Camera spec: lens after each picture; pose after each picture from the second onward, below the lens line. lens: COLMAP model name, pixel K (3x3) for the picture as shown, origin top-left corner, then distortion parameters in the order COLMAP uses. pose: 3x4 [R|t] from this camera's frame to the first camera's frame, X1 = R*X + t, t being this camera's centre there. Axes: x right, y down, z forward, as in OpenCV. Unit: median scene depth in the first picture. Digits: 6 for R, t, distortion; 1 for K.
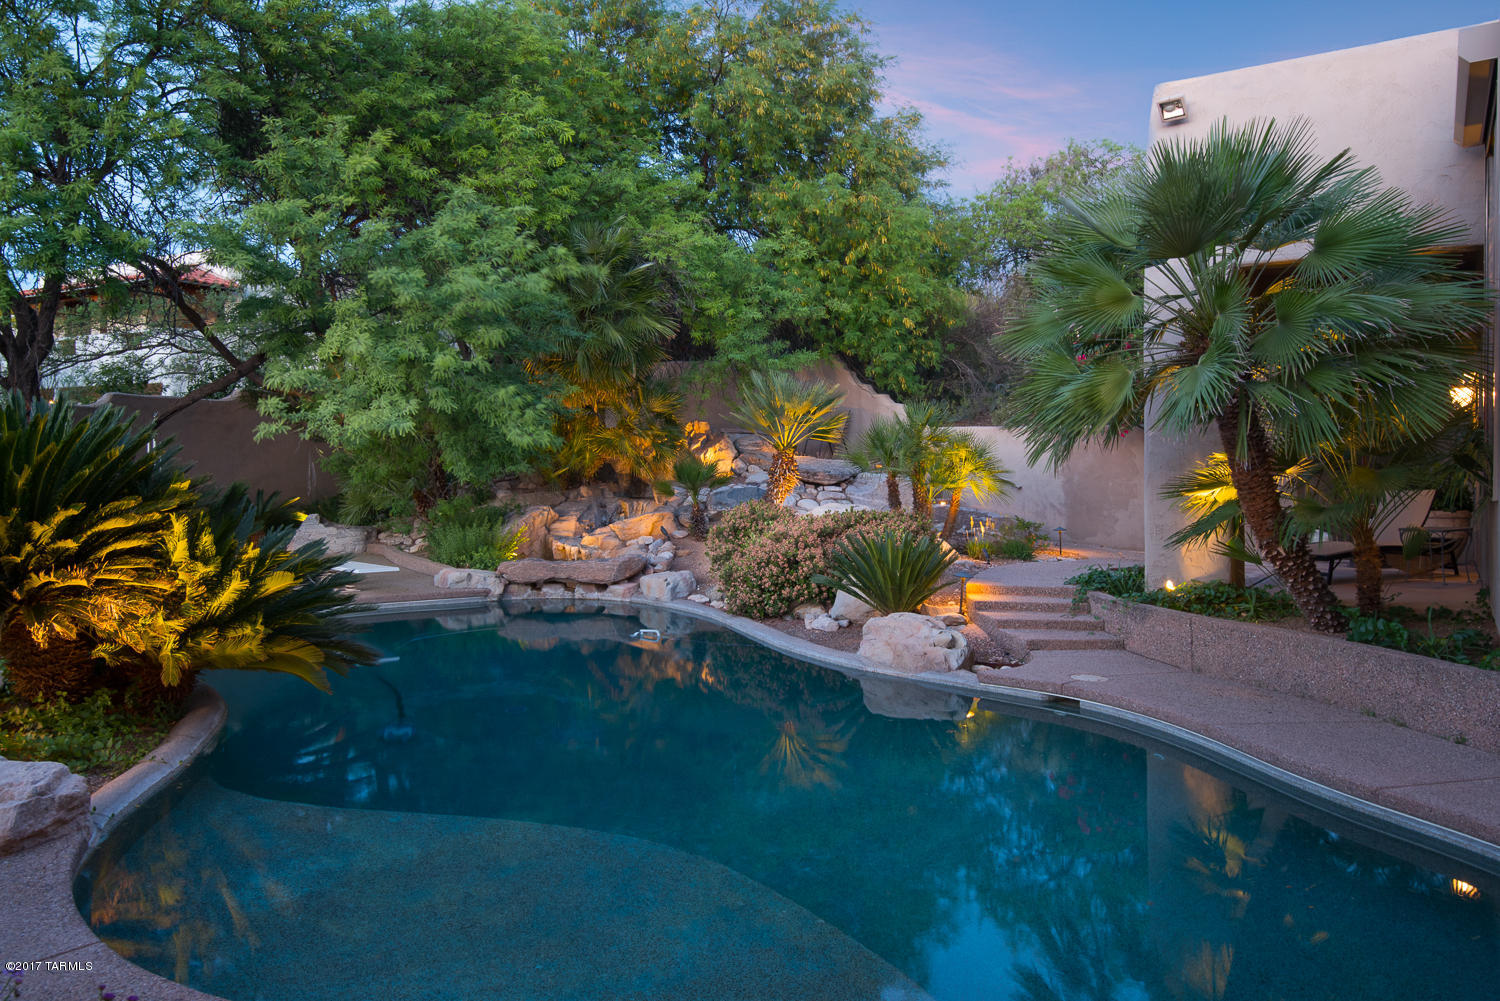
lens RADIAL K [[1030.1, 0, 749.1], [0, 1030.1, 496.4], [0, 0, 1]] dist [0.014195, 0.000795]
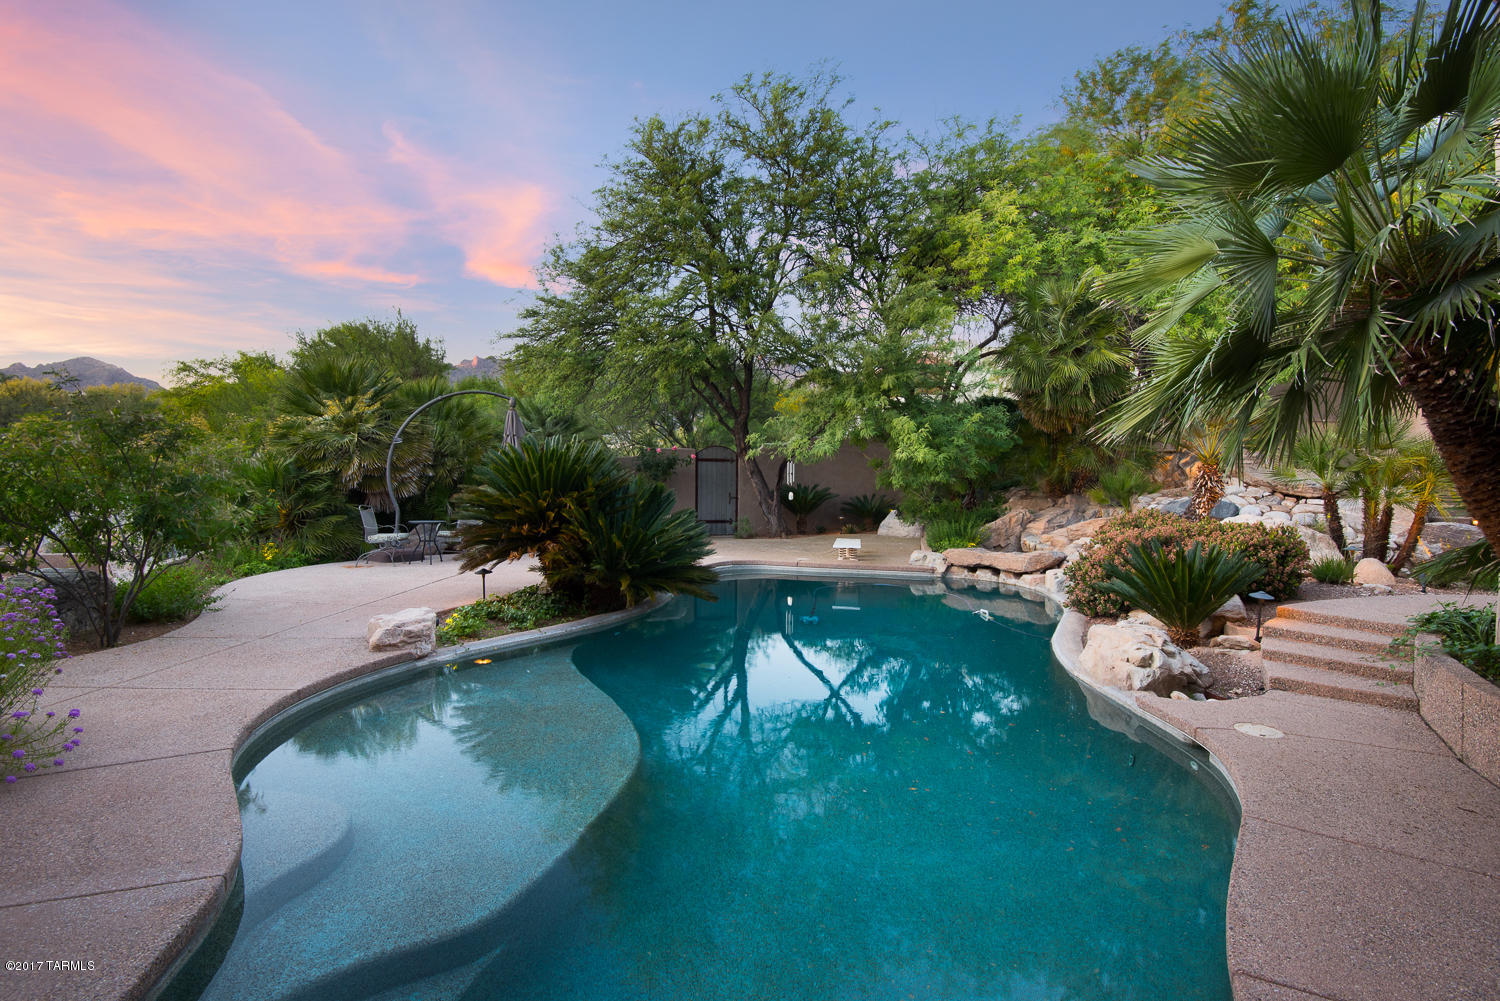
lens RADIAL K [[714.9, 0, 750.0], [0, 714.9, 506.7], [0, 0, 1]] dist [-0.004342, -0.000627]
pose [[0.678384, 0.029750, -0.734105, 0.266787], [-0.025309, 0.999533, 0.017120, -0.000595], [0.734271, 0.006965, 0.678821, 0.182810]]
